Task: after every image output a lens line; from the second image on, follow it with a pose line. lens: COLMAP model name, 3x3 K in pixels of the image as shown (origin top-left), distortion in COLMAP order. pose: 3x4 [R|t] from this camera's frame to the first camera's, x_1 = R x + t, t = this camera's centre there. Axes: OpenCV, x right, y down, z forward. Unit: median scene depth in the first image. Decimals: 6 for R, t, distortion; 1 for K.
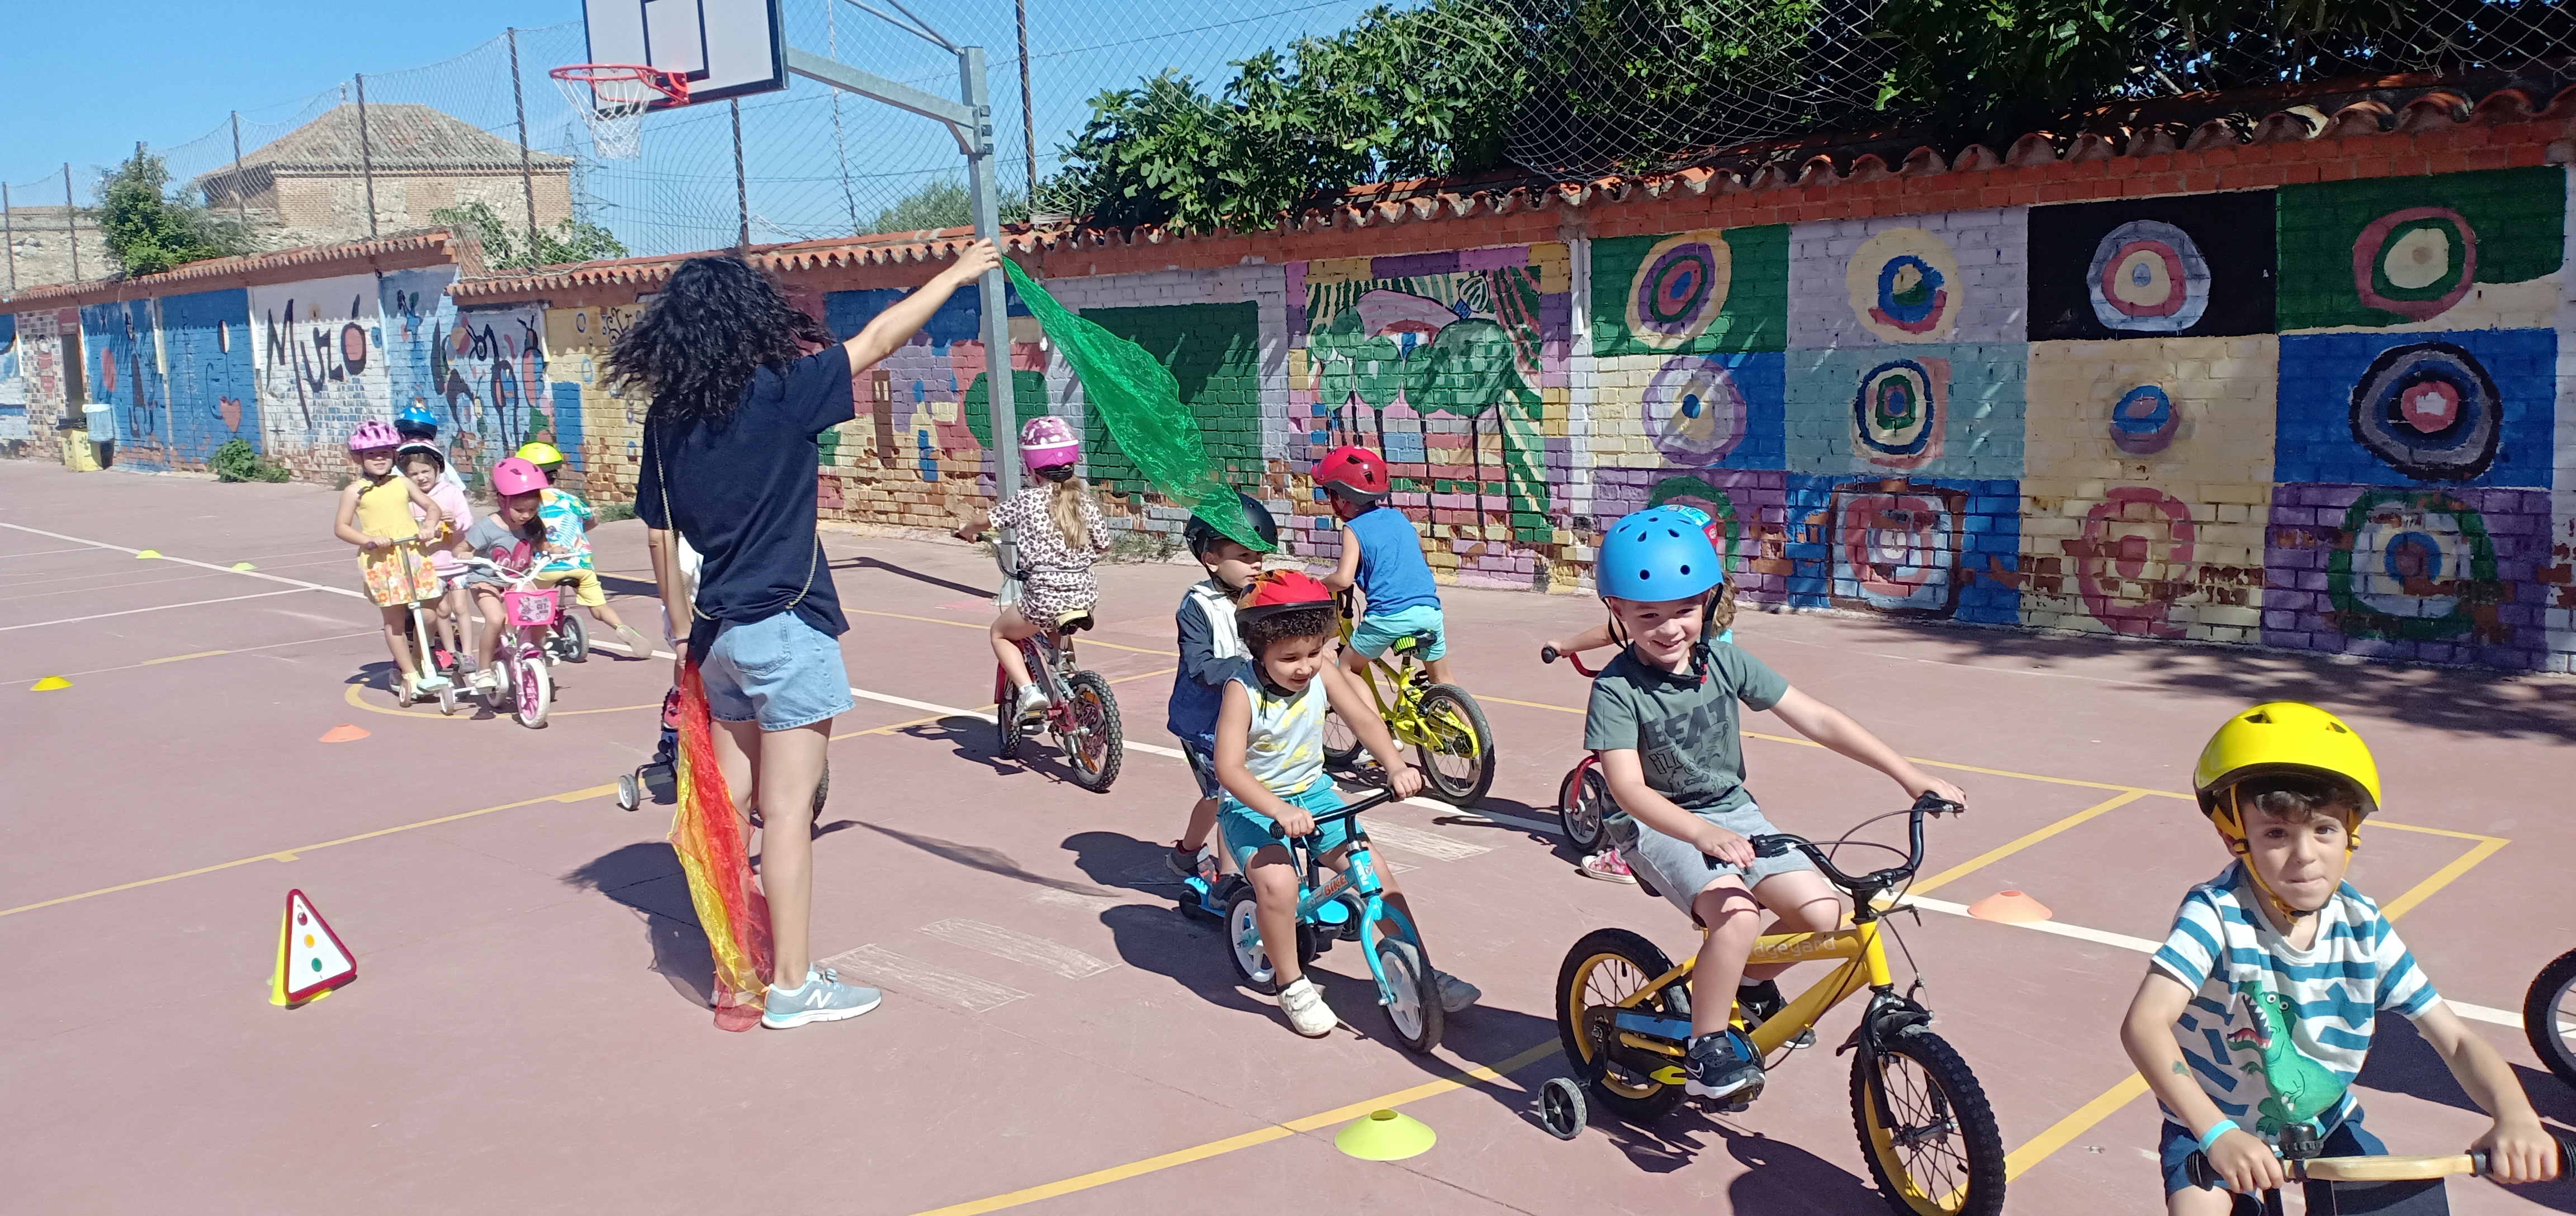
lens RADIAL K [[2010.1, 0, 1278.1], [0, 2010.1, 604.3], [0, 0, 1]] dist [0.147698, -0.264948]
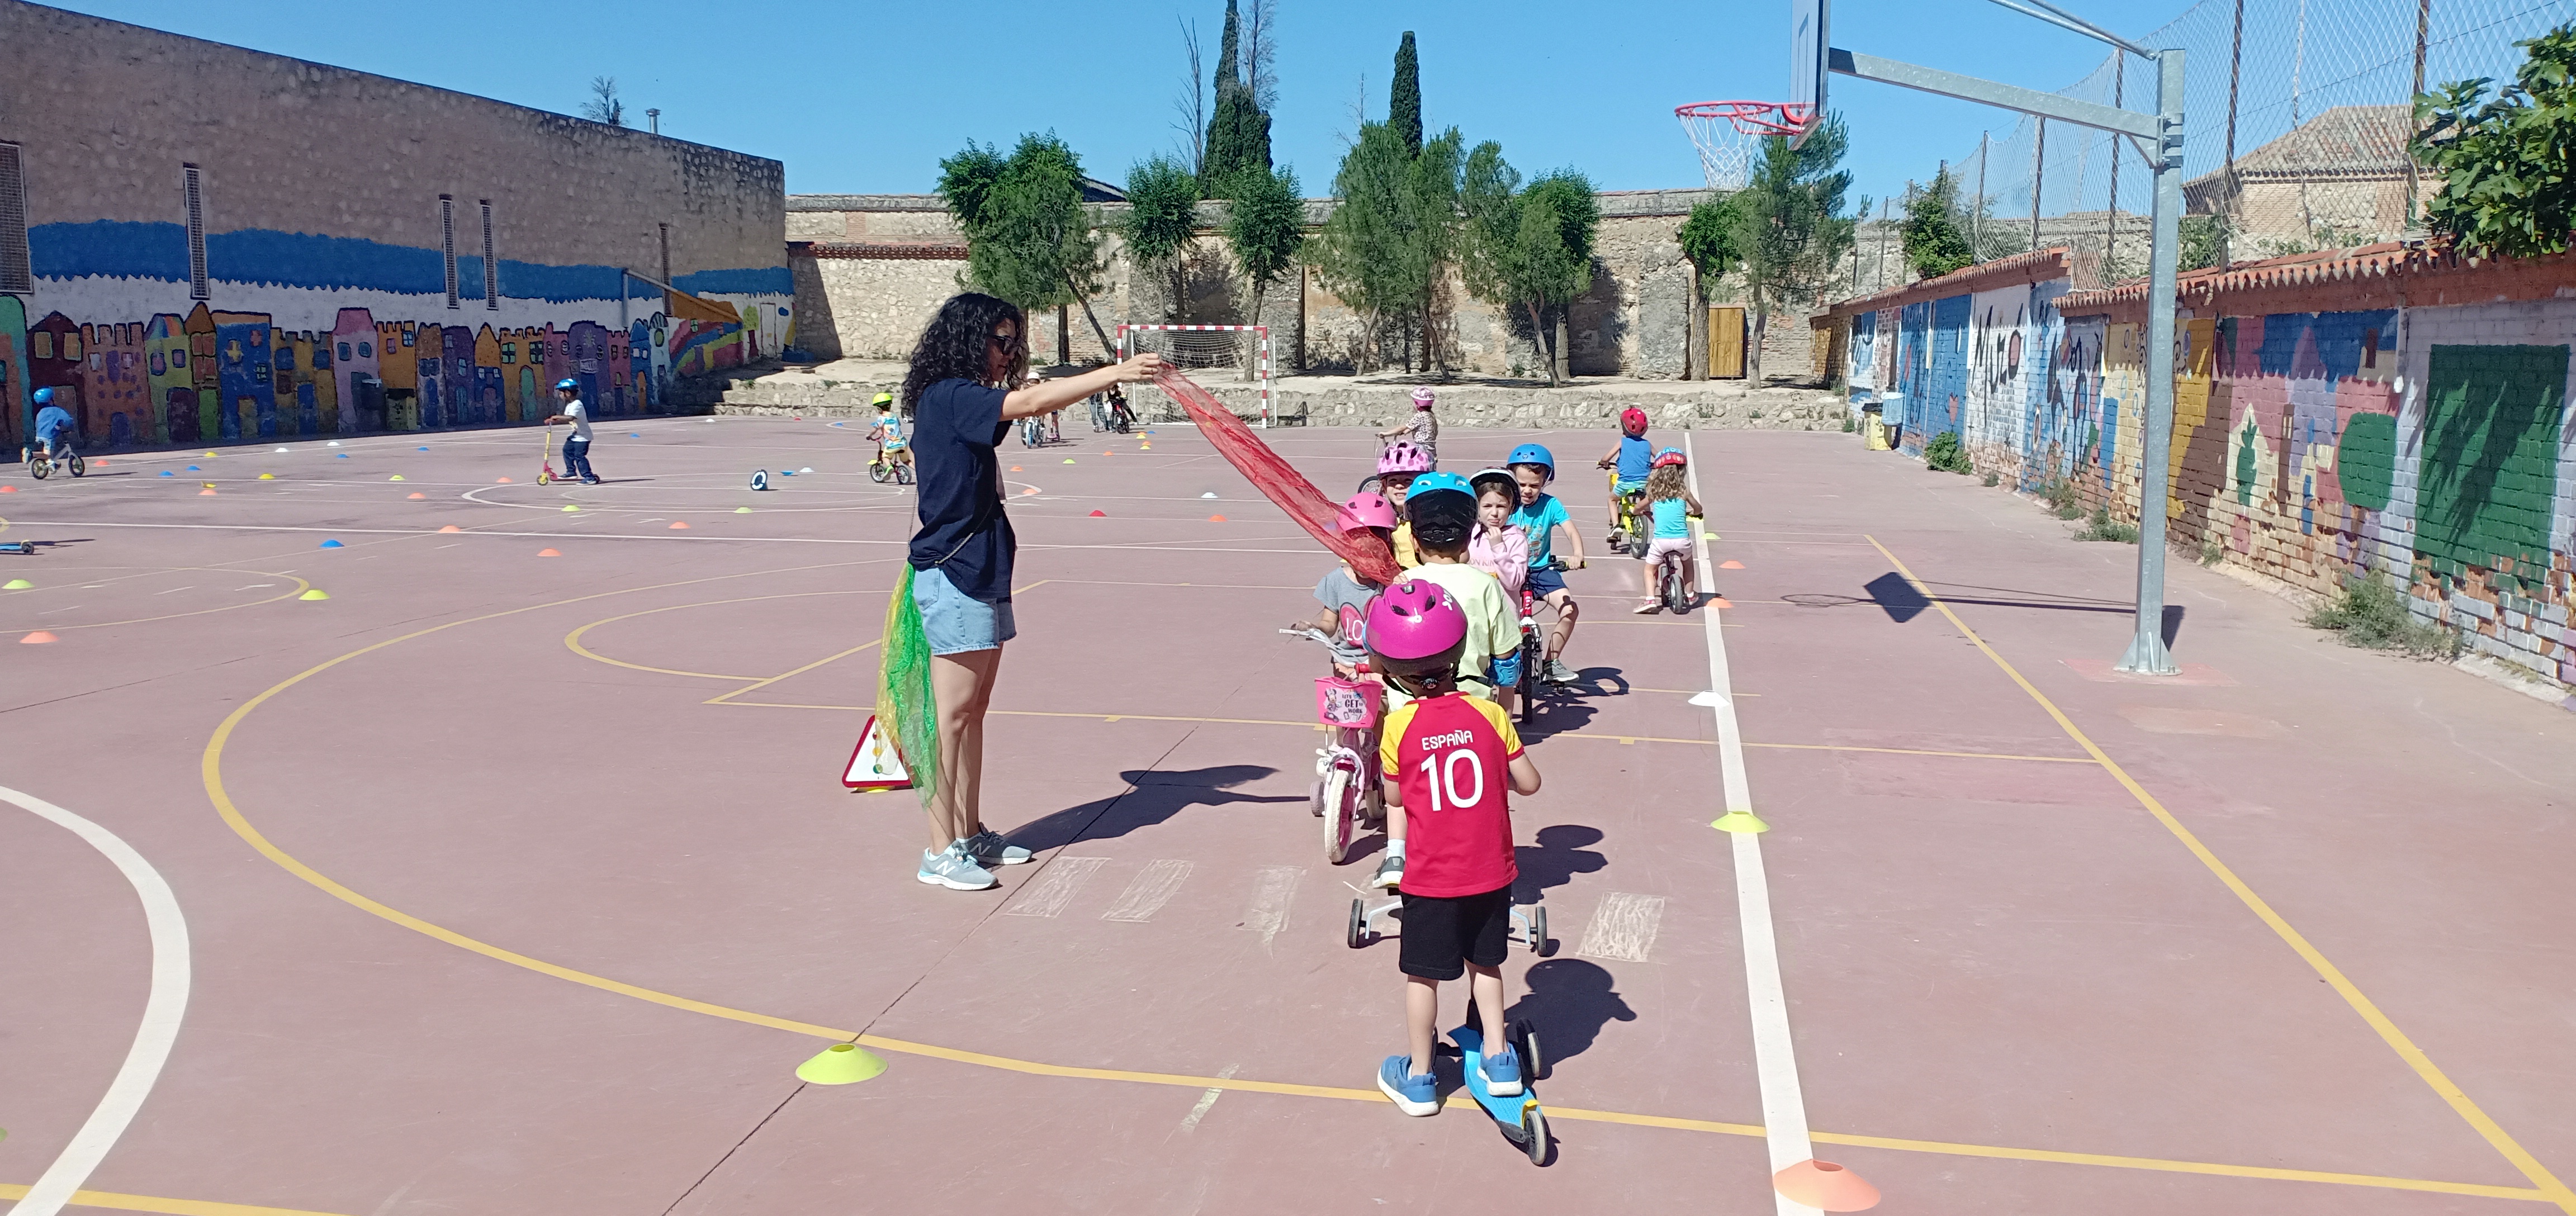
lens RADIAL K [[2010.1, 0, 1278.1], [0, 2010.1, 604.3], [0, 0, 1]] dist [0.147698, -0.264948]
pose [[0.582121, 0.150901, -0.798977, 0.419387], [-0.151427, 0.985557, 0.075813, -0.046498], [0.798877, 0.076854, 0.596564, 0.182984]]
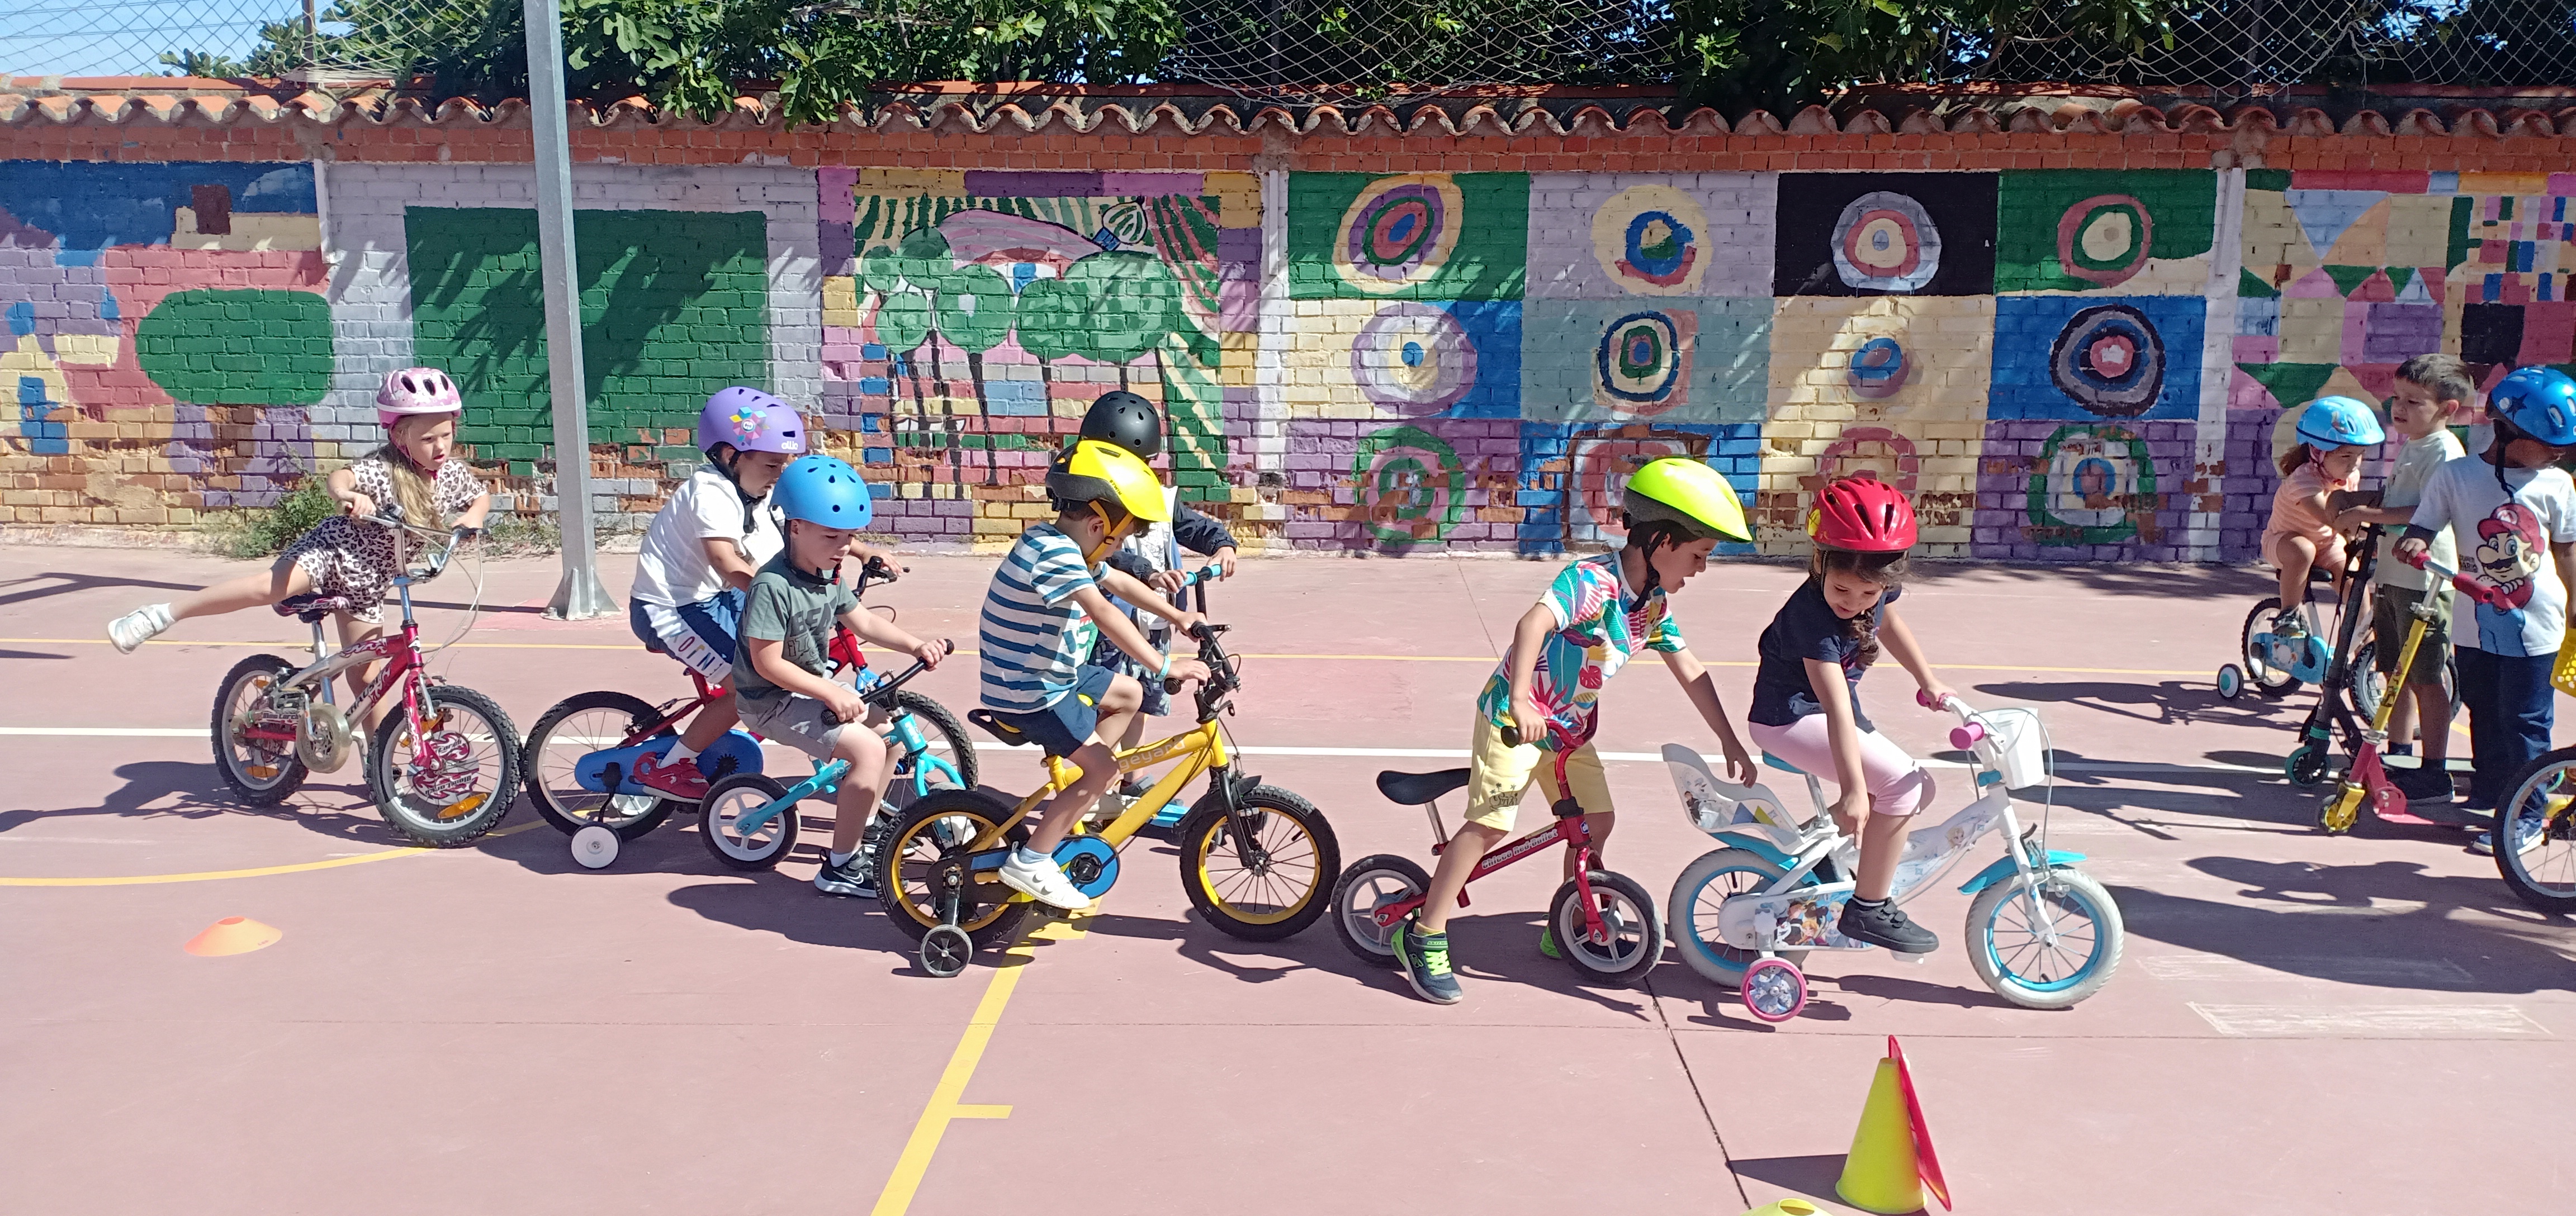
lens RADIAL K [[2010.1, 0, 1278.1], [0, 2010.1, 604.3], [0, 0, 1]] dist [0.147698, -0.264948]
pose [[0.716669, -0.069232, 0.693969, -0.527976], [0.061476, 0.997458, 0.036022, -0.017200], [-0.694699, 0.016847, 0.719103, 0.357246]]
